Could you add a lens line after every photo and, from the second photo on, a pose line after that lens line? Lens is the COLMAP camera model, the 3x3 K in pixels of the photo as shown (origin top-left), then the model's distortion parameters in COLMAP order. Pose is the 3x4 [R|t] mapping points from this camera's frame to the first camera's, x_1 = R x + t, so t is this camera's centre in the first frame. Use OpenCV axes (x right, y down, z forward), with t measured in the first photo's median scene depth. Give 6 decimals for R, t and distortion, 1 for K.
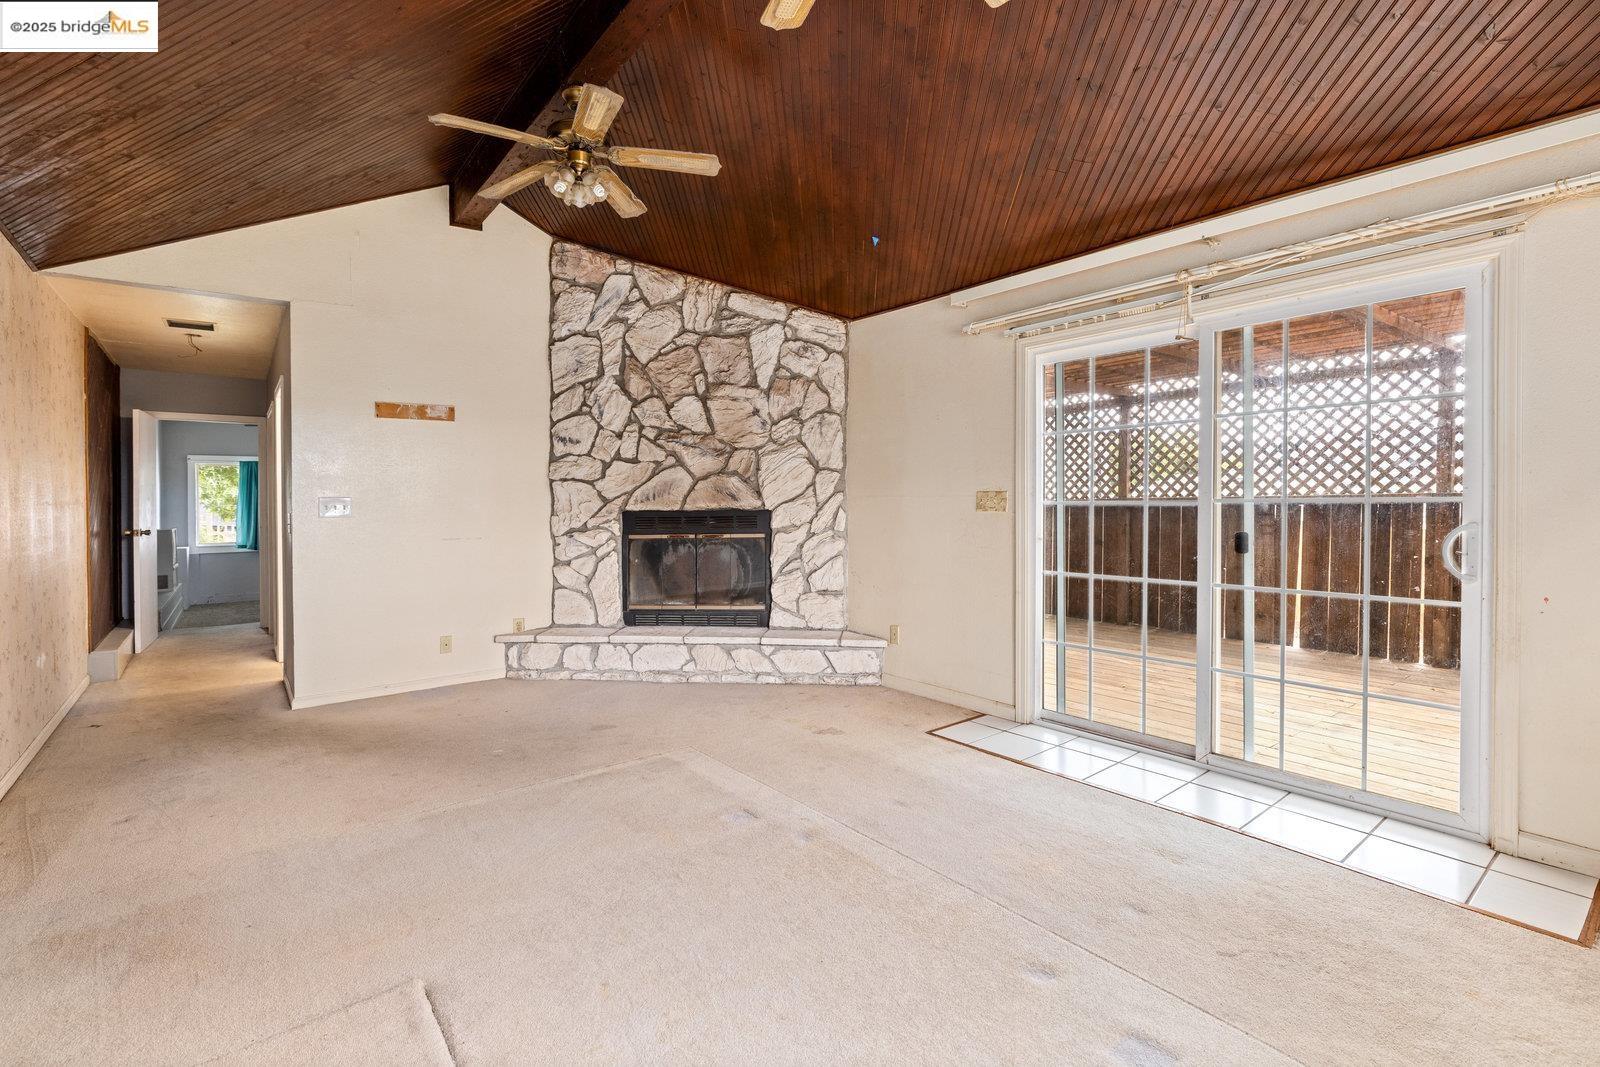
lens RADIAL K [[725.2, 0, 824.0], [0, 725.2, 487.6], [0, 0, 1]] dist [0.000981, 0.000106]
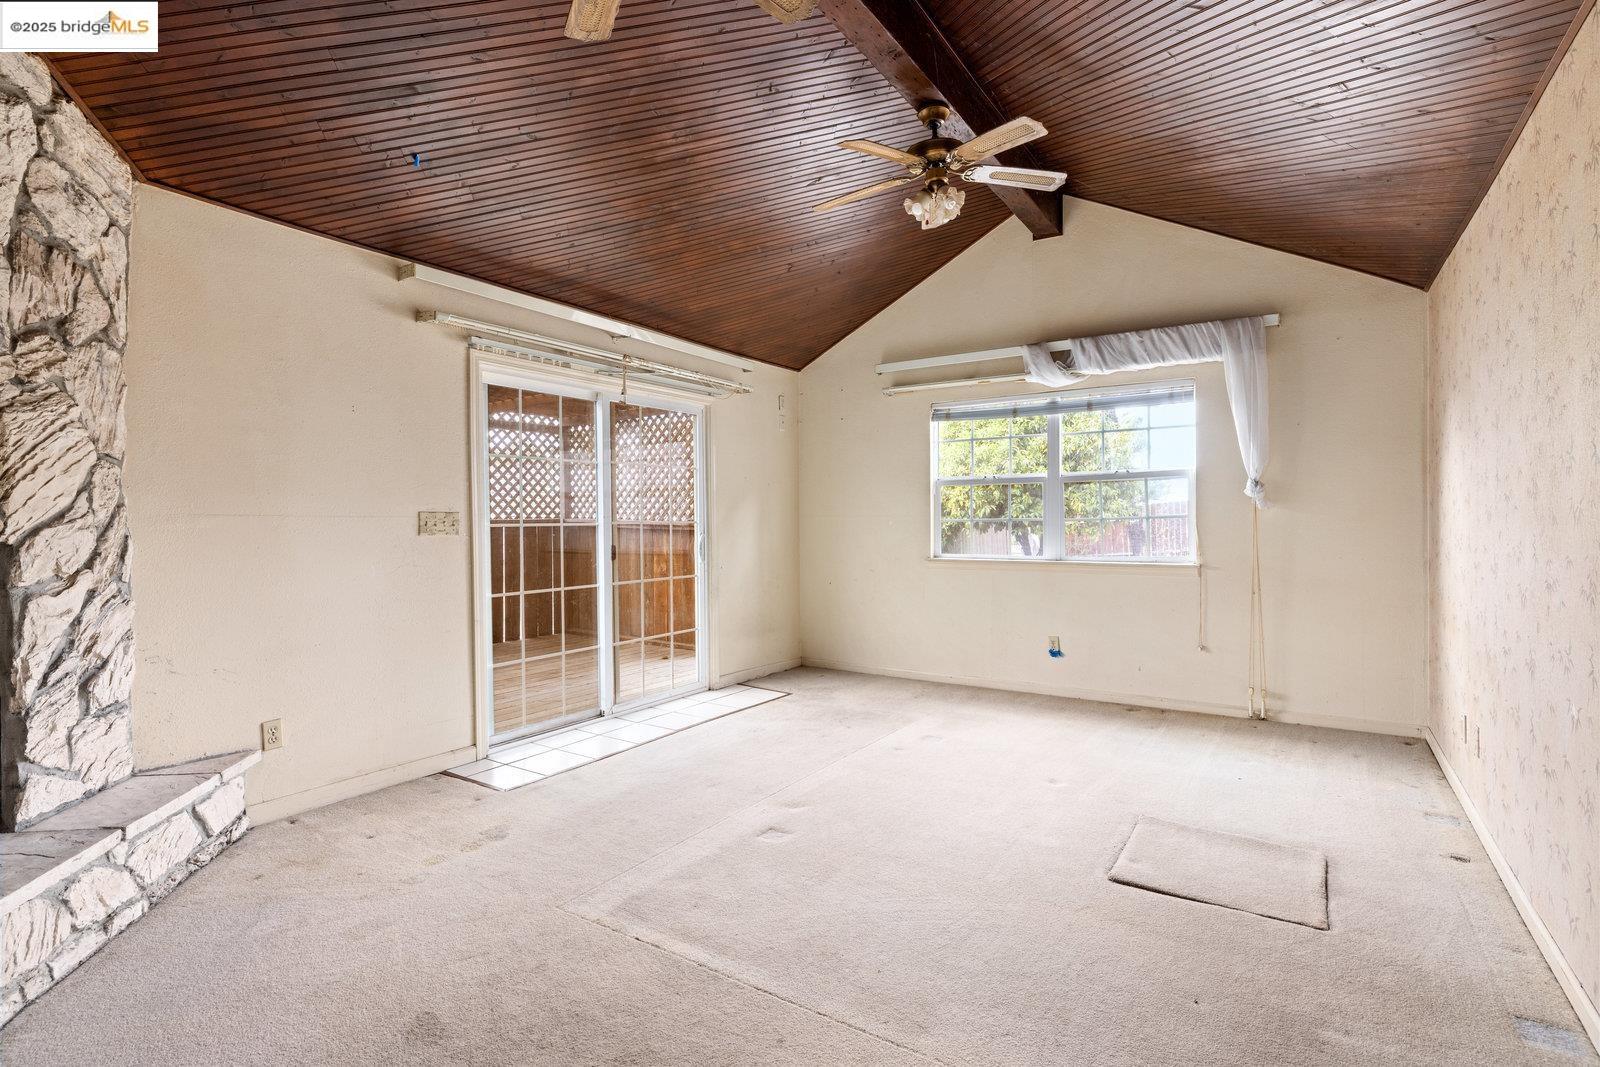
lens RADIAL K [[773.0, 0, 795.9], [0, 773.0, 517.1], [0, 0, 1]] dist [-0.000498, -0.000197]
pose [[-0.294514, 0.012302, 0.955568, -0.620900], [-0.009964, 0.999823, -0.015943, 0.017350], [-0.955595, -0.014217, -0.294339, 0.696231]]
